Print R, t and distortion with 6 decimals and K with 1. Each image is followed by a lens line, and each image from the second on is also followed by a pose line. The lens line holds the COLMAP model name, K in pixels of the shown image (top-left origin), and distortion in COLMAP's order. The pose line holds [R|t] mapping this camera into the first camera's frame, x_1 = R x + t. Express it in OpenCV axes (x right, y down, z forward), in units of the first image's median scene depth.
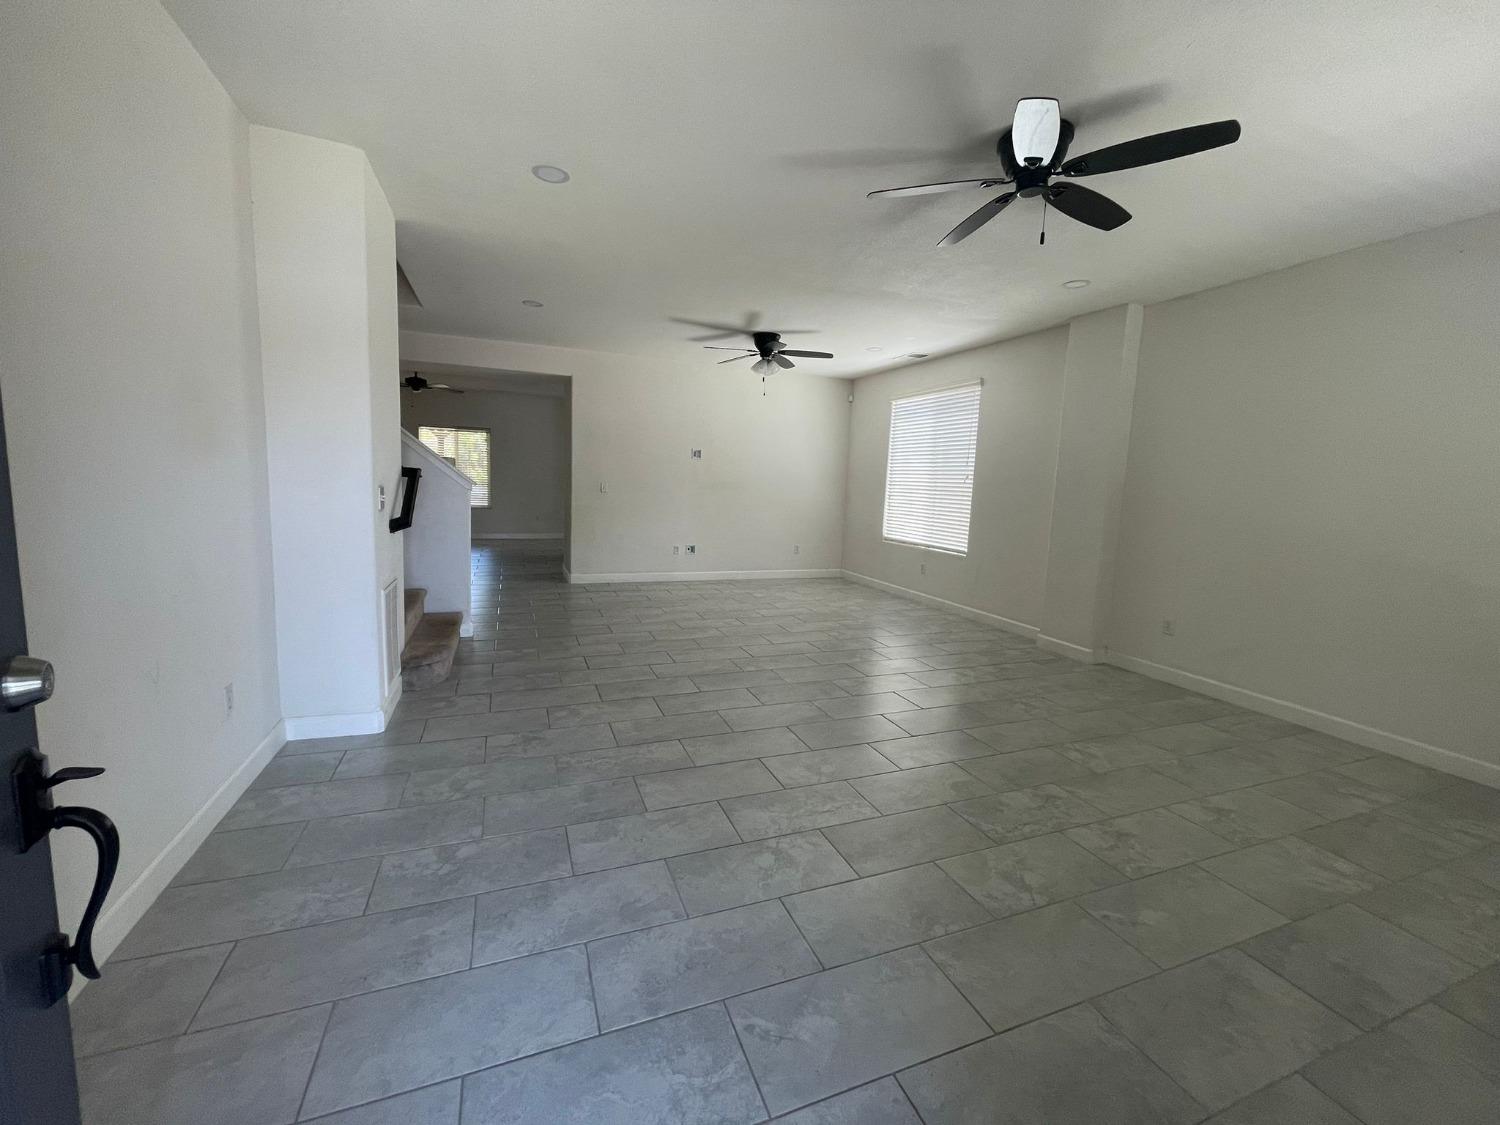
lens RADIAL K [[609.2, 0, 744.6], [0, 609.2, 562.7], [0, 0, 1]] dist [-0.004071, 0.000160]
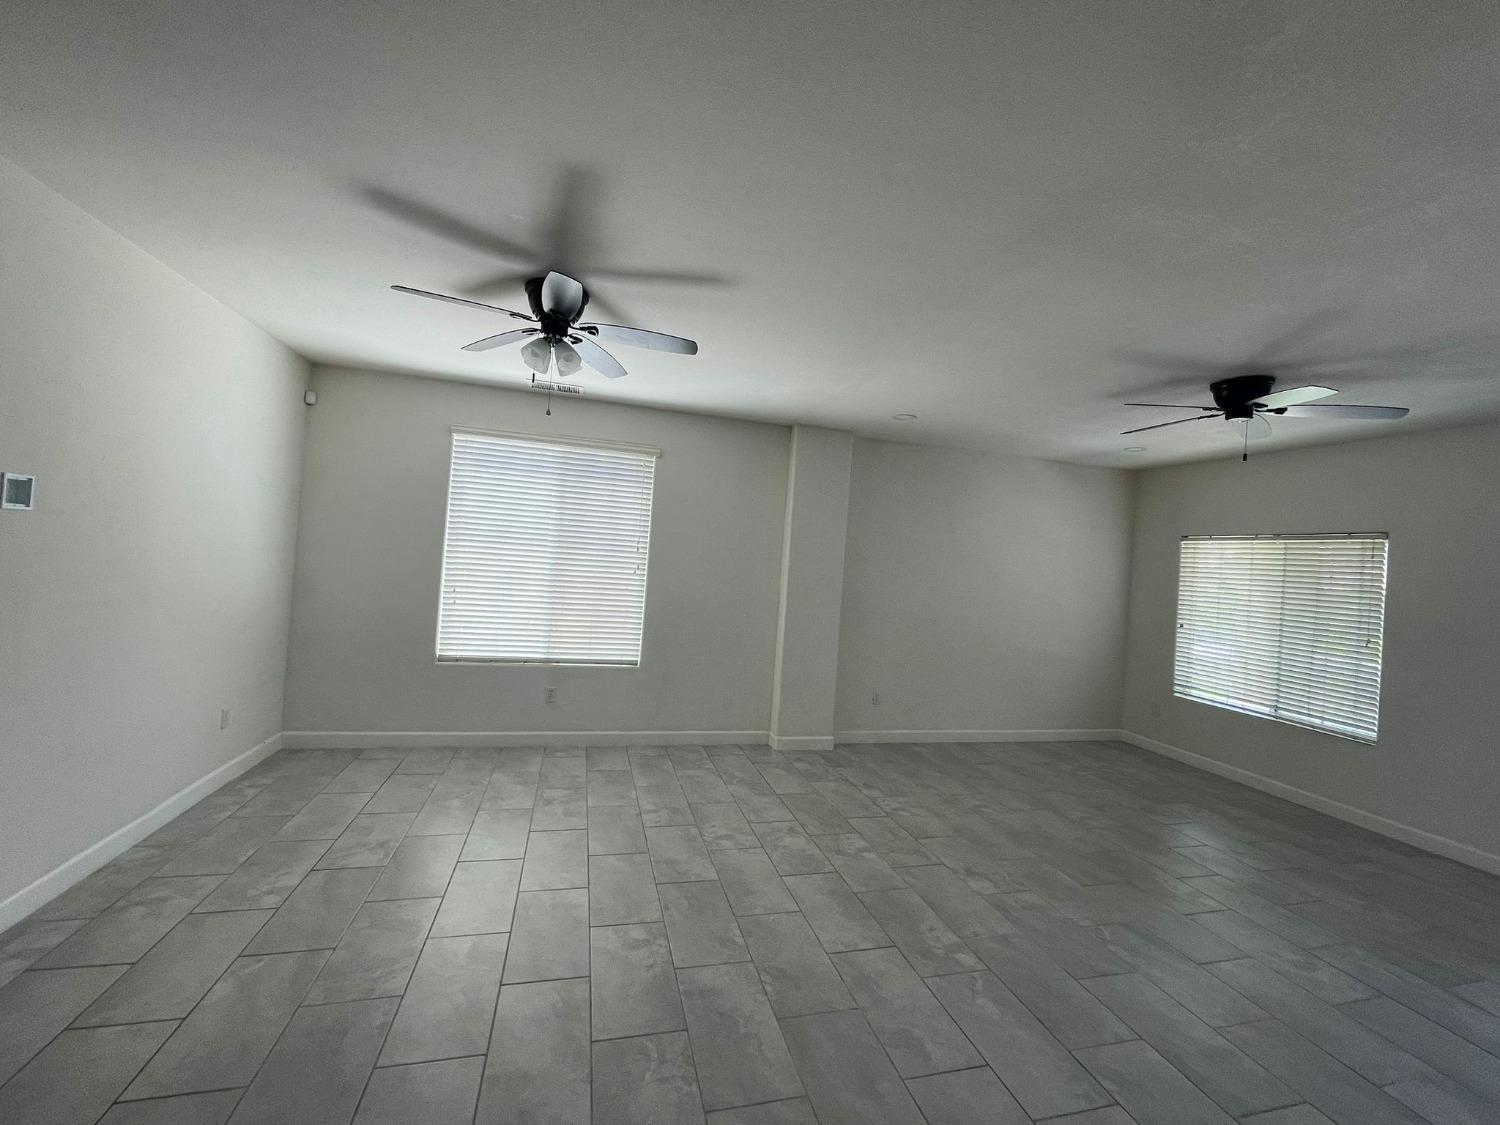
lens RADIAL K [[609.2, 0, 745.5], [0, 609.2, 557.0], [0, 0, 1]] dist [-0.004071, 0.000160]
pose [[0.105560, -0.030807, 0.993936, -0.442199], [0.066128, 0.997525, 0.023895, -0.181329], [-0.992212, 0.063204, 0.107336, 0.865815]]
